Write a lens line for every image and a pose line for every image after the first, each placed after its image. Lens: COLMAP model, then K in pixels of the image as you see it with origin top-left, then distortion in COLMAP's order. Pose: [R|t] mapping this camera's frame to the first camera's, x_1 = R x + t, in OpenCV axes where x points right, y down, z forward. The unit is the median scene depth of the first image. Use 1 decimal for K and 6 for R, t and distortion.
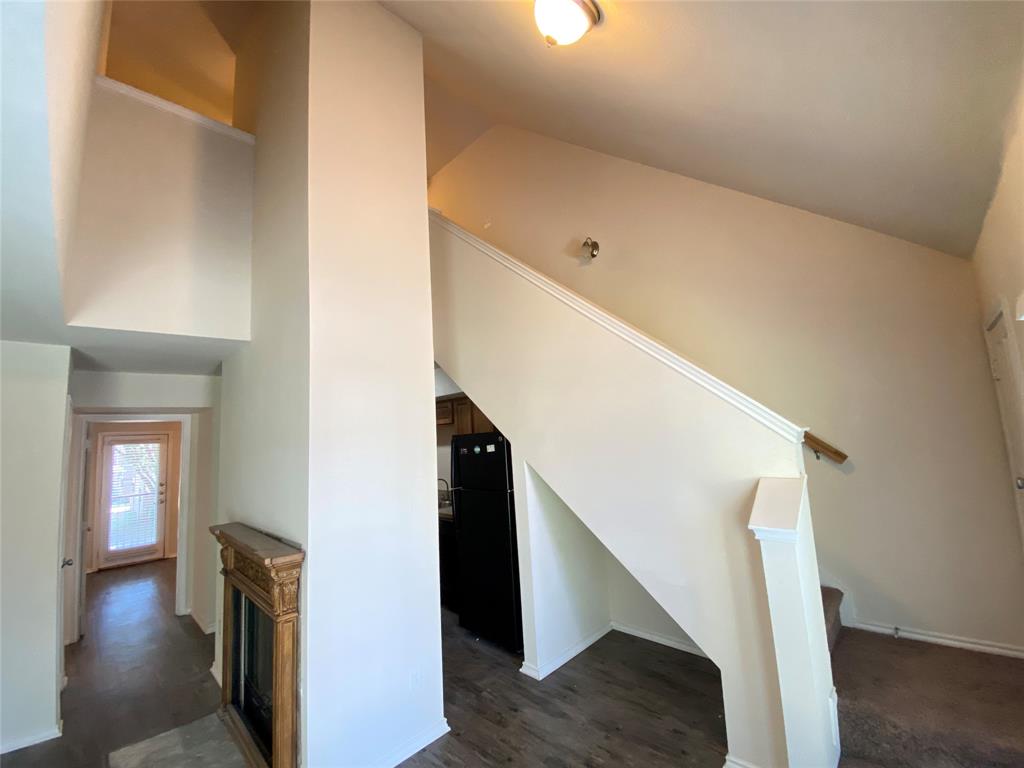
lens RADIAL K [[413.8, 0, 512.0], [0, 413.8, 384.0], [0, 0, 1]] dist [0.023230, -0.021094]
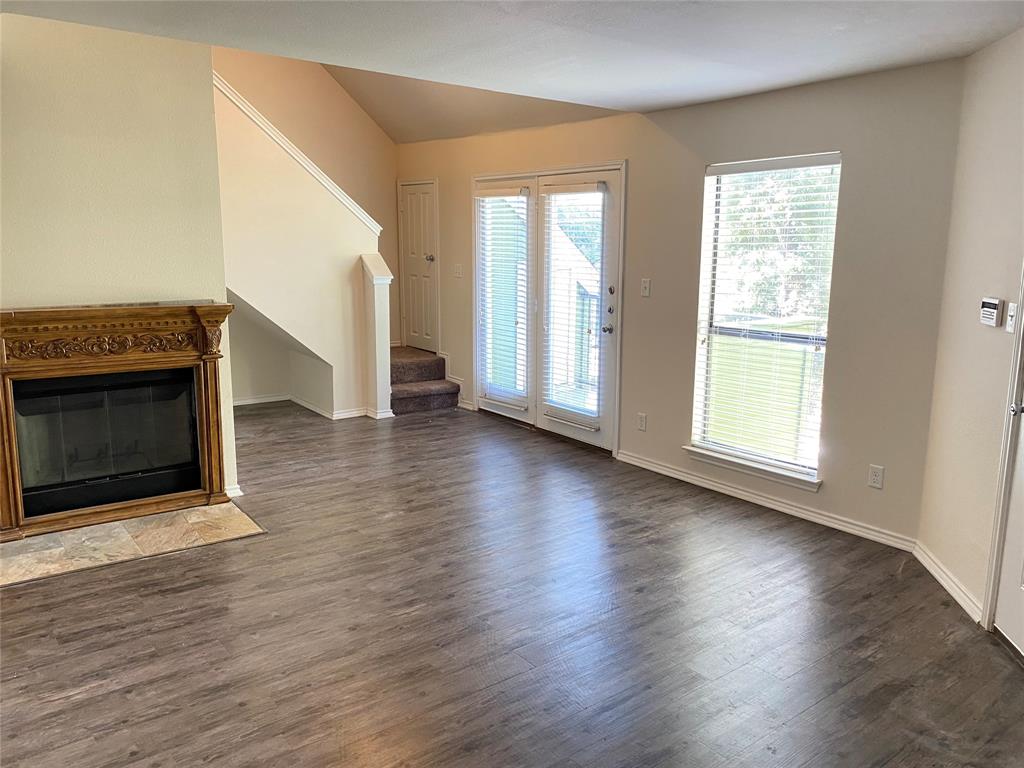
lens RADIAL K [[784.9, 0, 512.9], [0, 784.9, 370.4], [0, 0, 1]] dist [0.000478, 0.001364]
pose [[0.130327, -0.106651, 0.985718, -2.311442], [-0.134841, 0.983054, 0.124191, 0.176537], [-0.982259, -0.149100, 0.113737, -0.095484]]
